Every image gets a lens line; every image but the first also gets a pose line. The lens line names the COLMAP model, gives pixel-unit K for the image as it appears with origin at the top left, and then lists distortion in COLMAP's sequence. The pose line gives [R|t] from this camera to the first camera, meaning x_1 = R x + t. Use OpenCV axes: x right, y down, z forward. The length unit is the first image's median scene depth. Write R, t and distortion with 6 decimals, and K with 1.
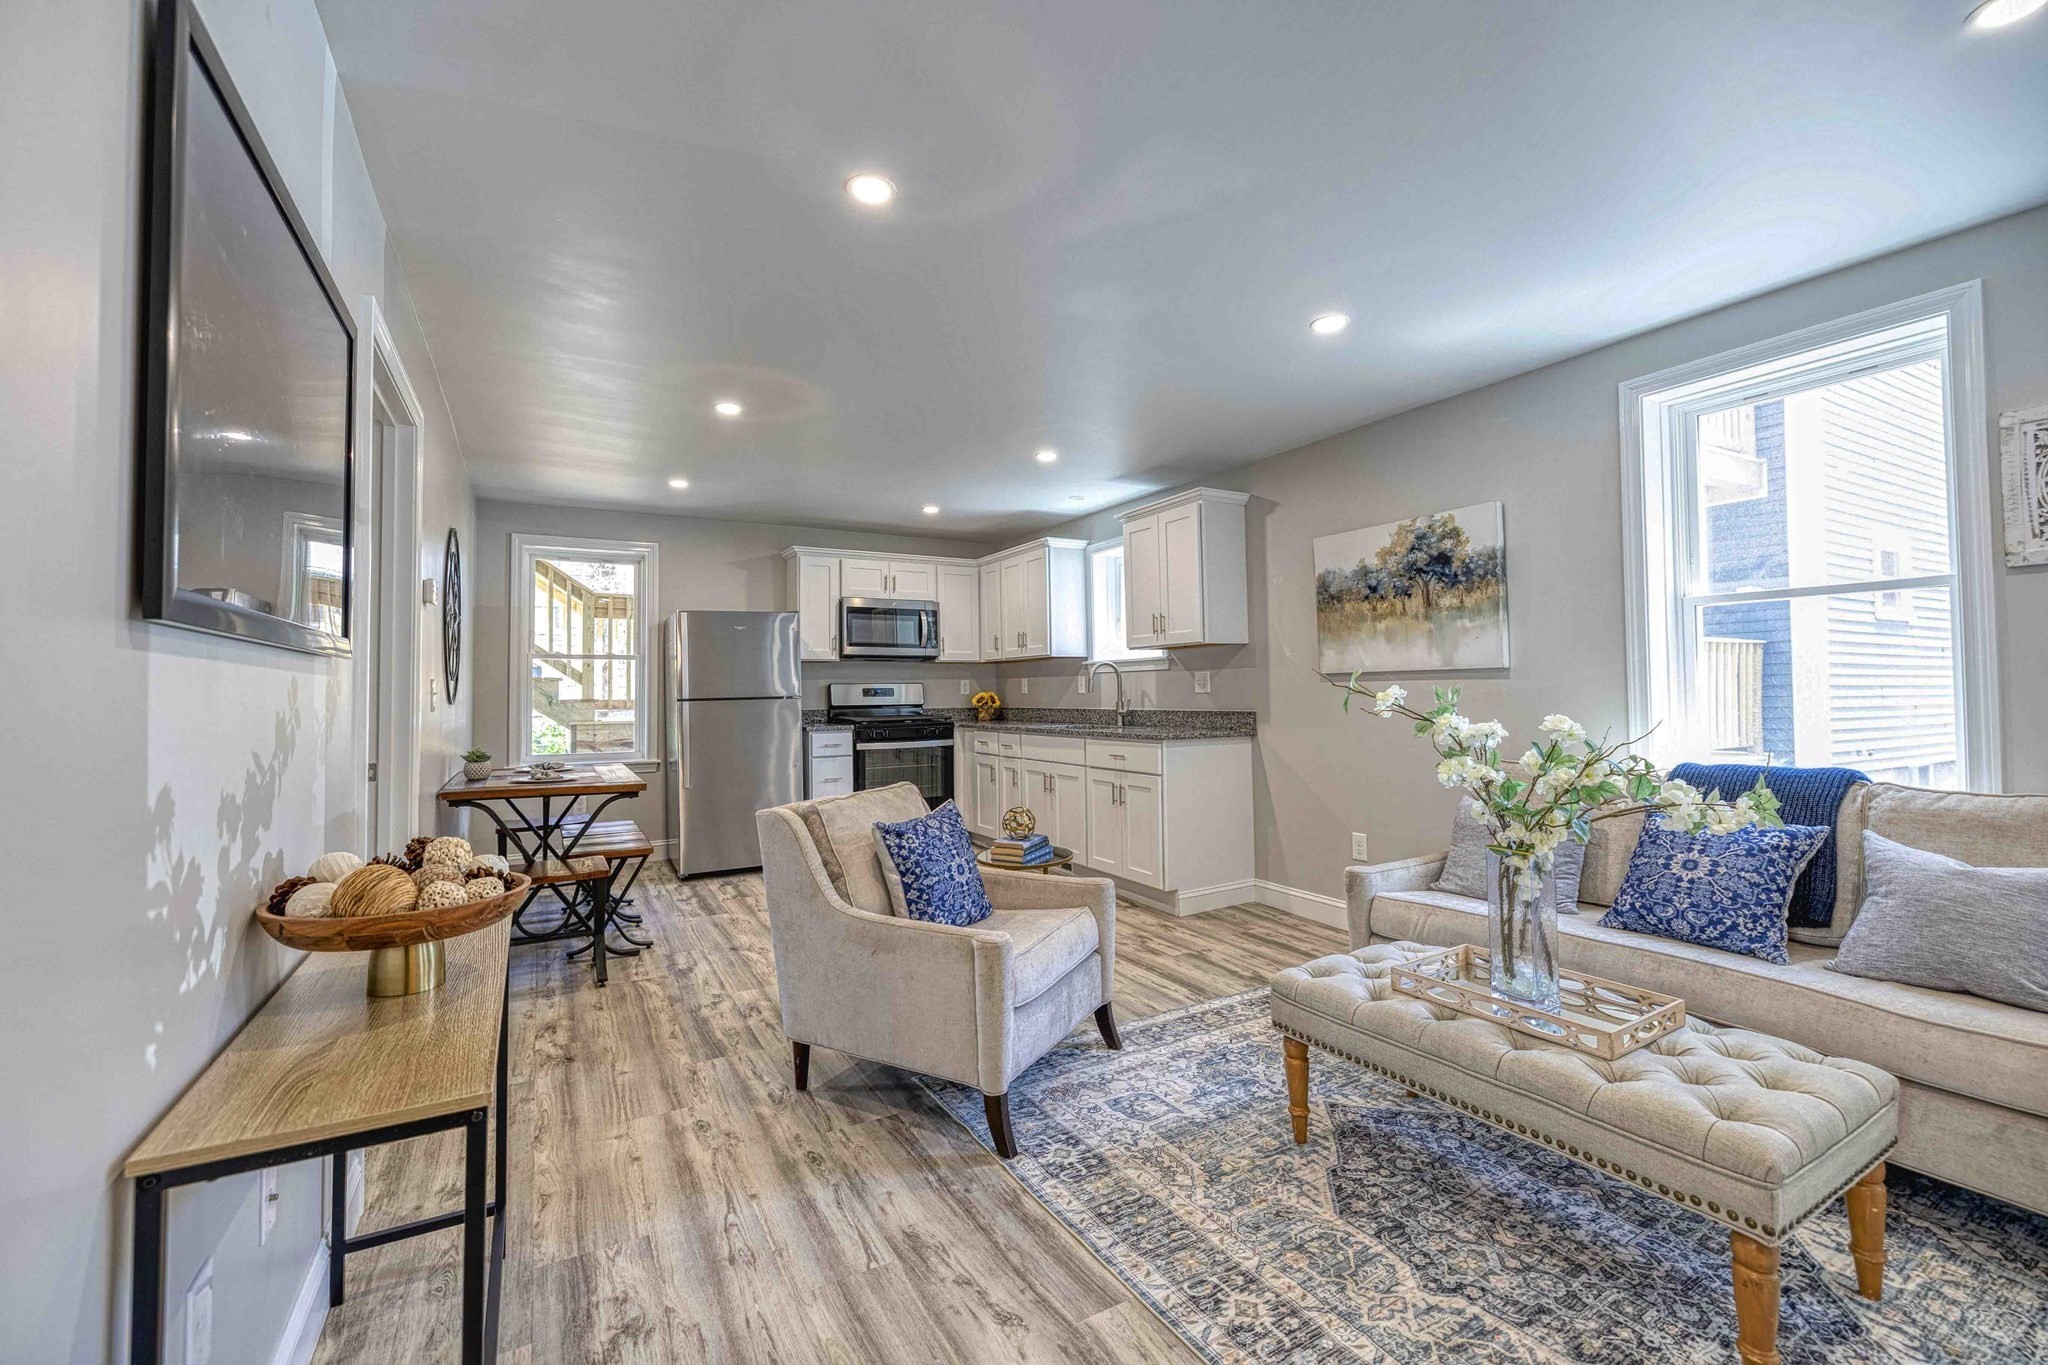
lens RADIAL K [[849.2, 0, 1008.7], [0, 849.2, 667.9], [0, 0, 1]] dist [-0.001512, -0.000312]
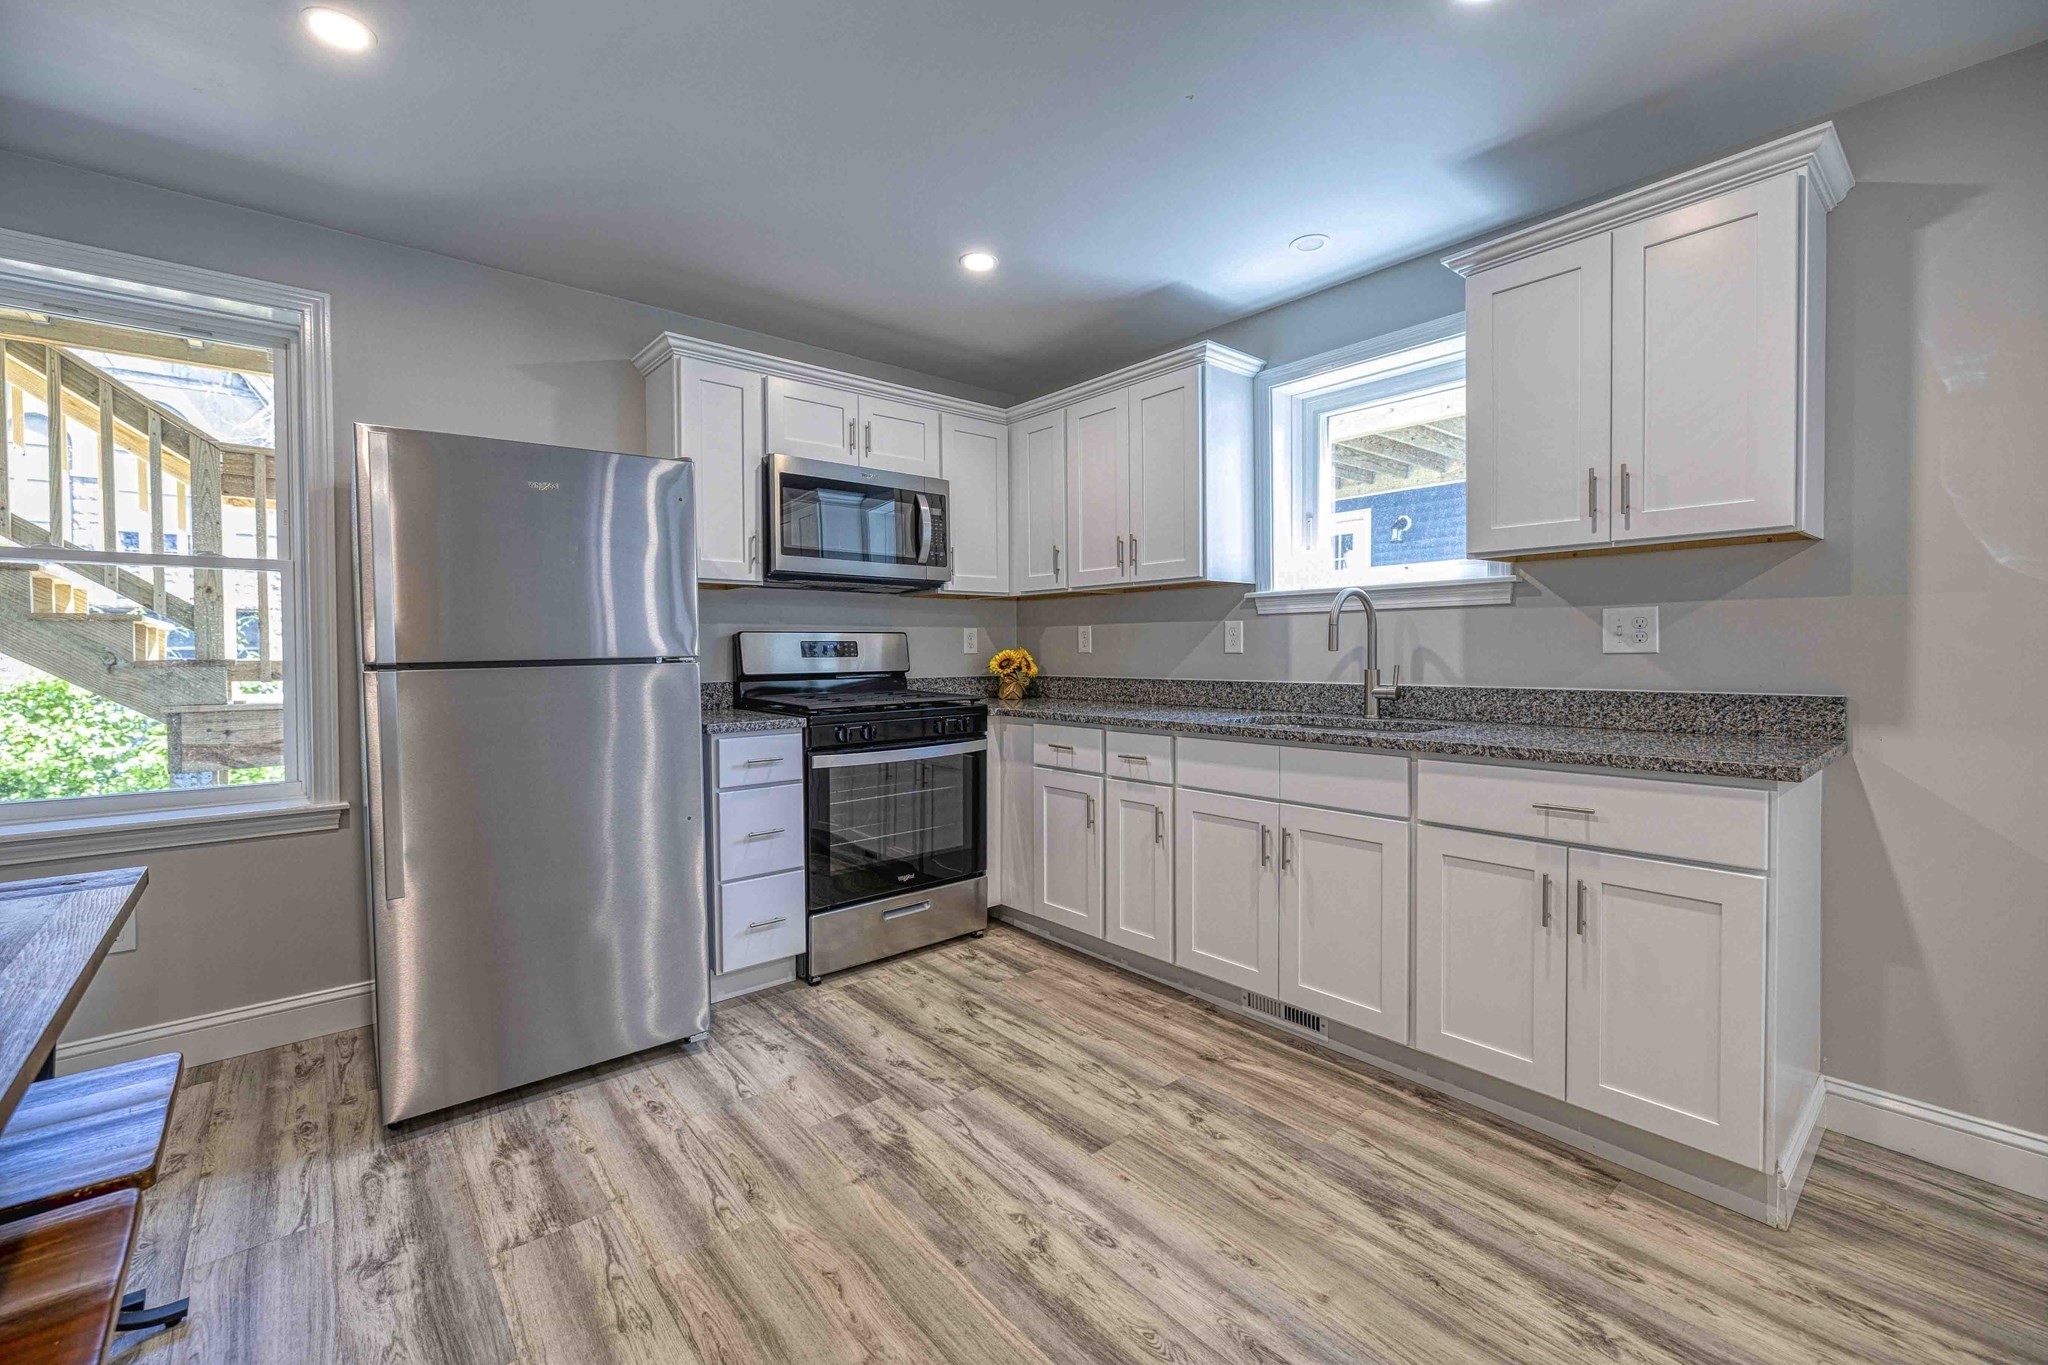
lens RADIAL K [[849.2, 0, 1008.7], [0, 849.2, 667.9], [0, 0, 1]] dist [-0.001512, -0.000312]
pose [[0.981057, 0.000782, 0.193717, -0.176598], [-0.010204, 0.998812, 0.047644, 0.017251], [-0.193449, -0.048718, 0.979900, 0.557300]]
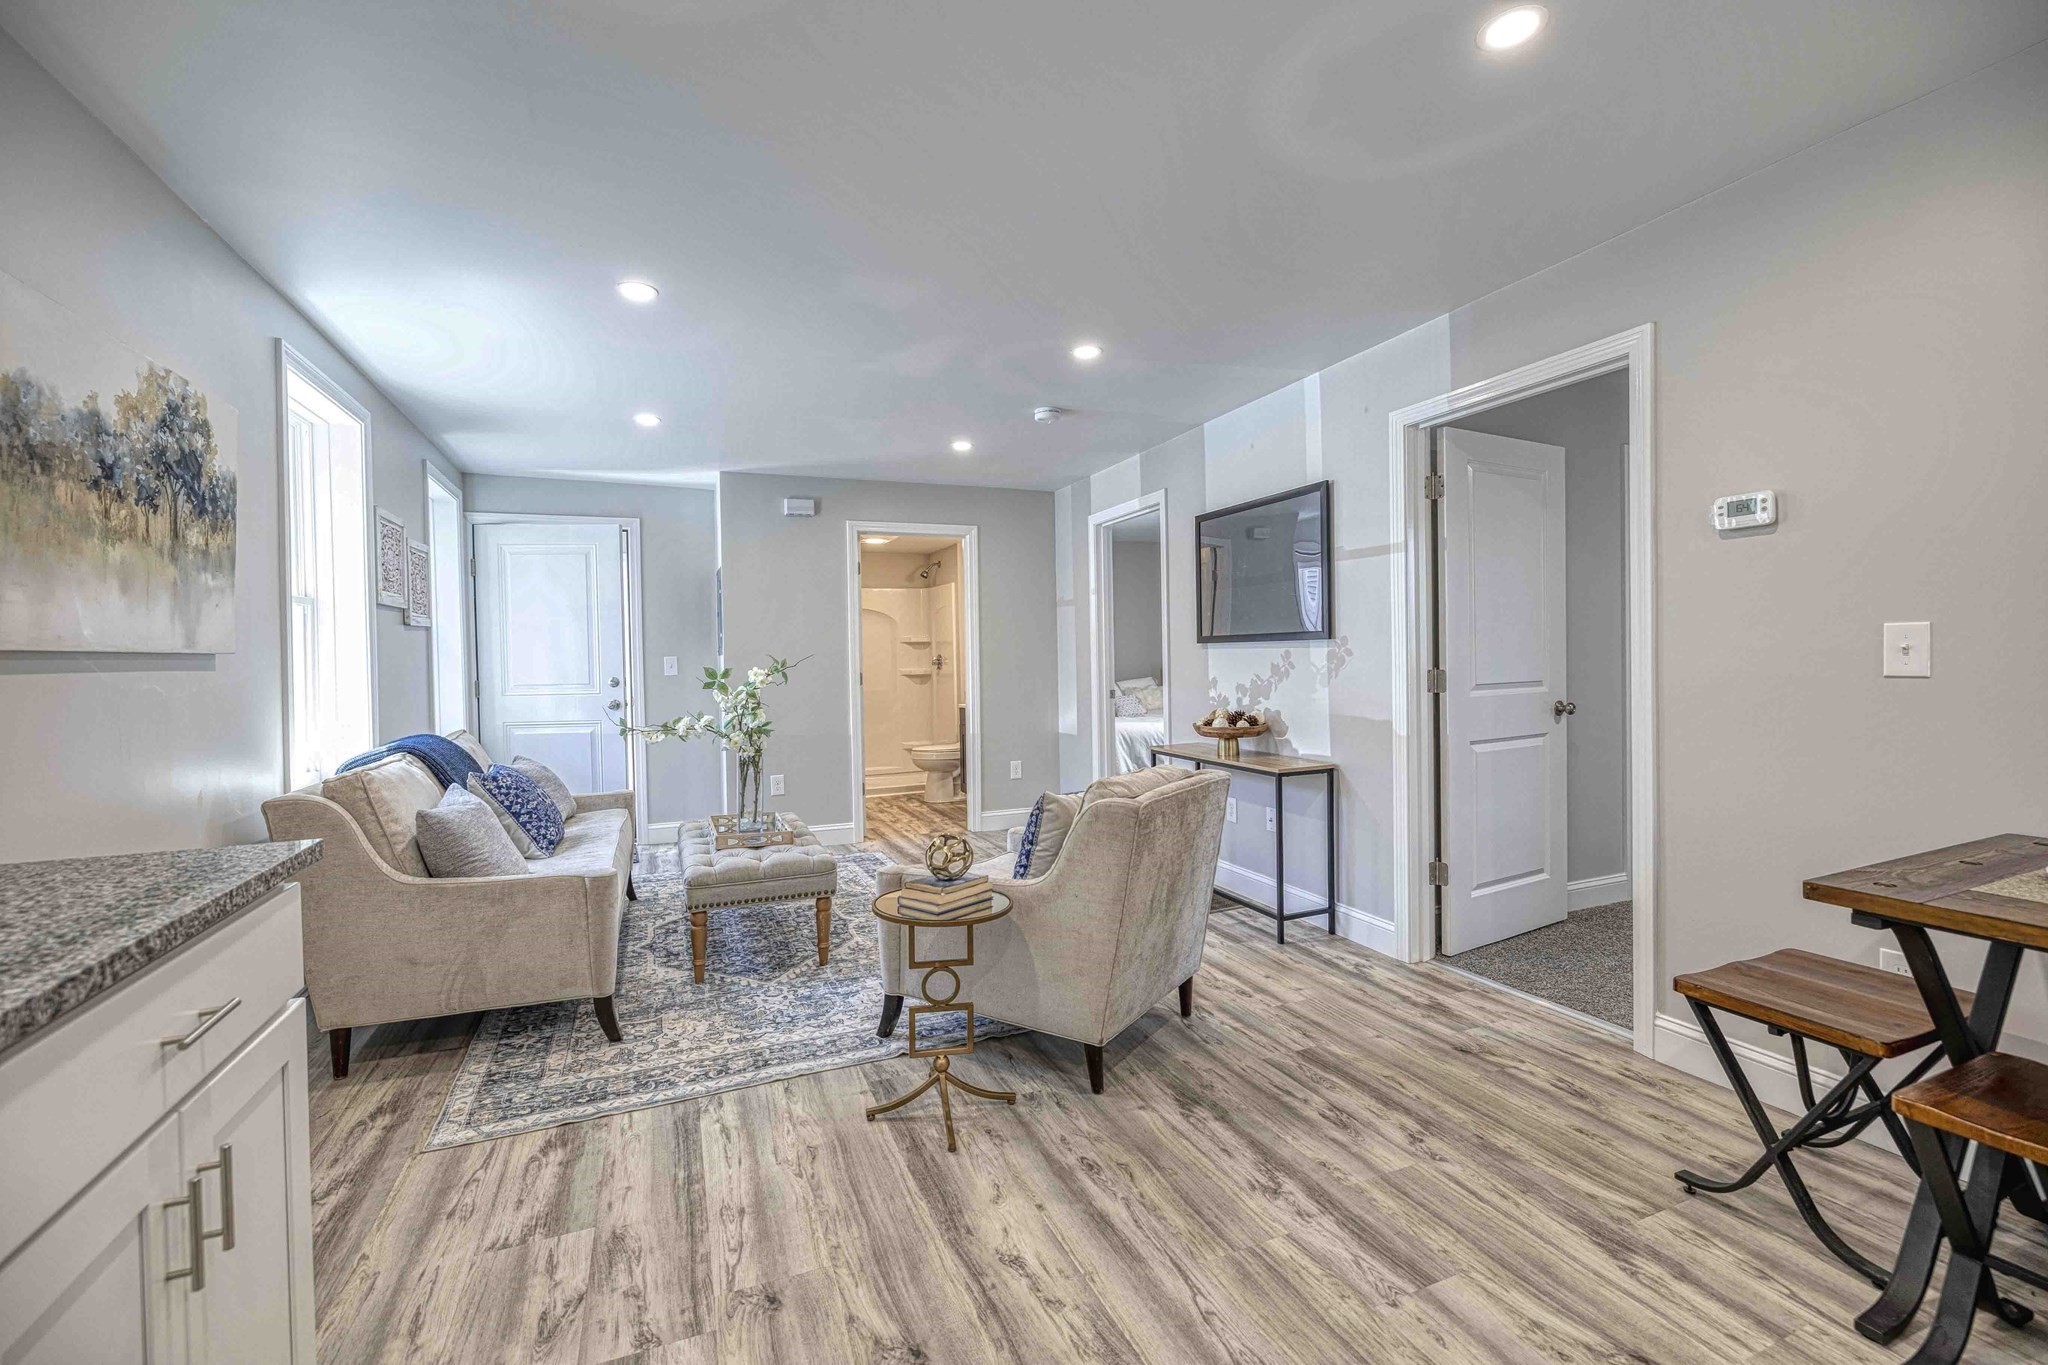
lens RADIAL K [[849.2, 0, 1008.7], [0, 849.2, 667.9], [0, 0, 1]] dist [-0.001512, -0.000312]
pose [[-0.992217, 0.026133, 0.121746, -0.074104], [0.024499, 0.999589, -0.014894, 0.022581], [-0.122085, -0.011795, -0.992450, 0.992270]]
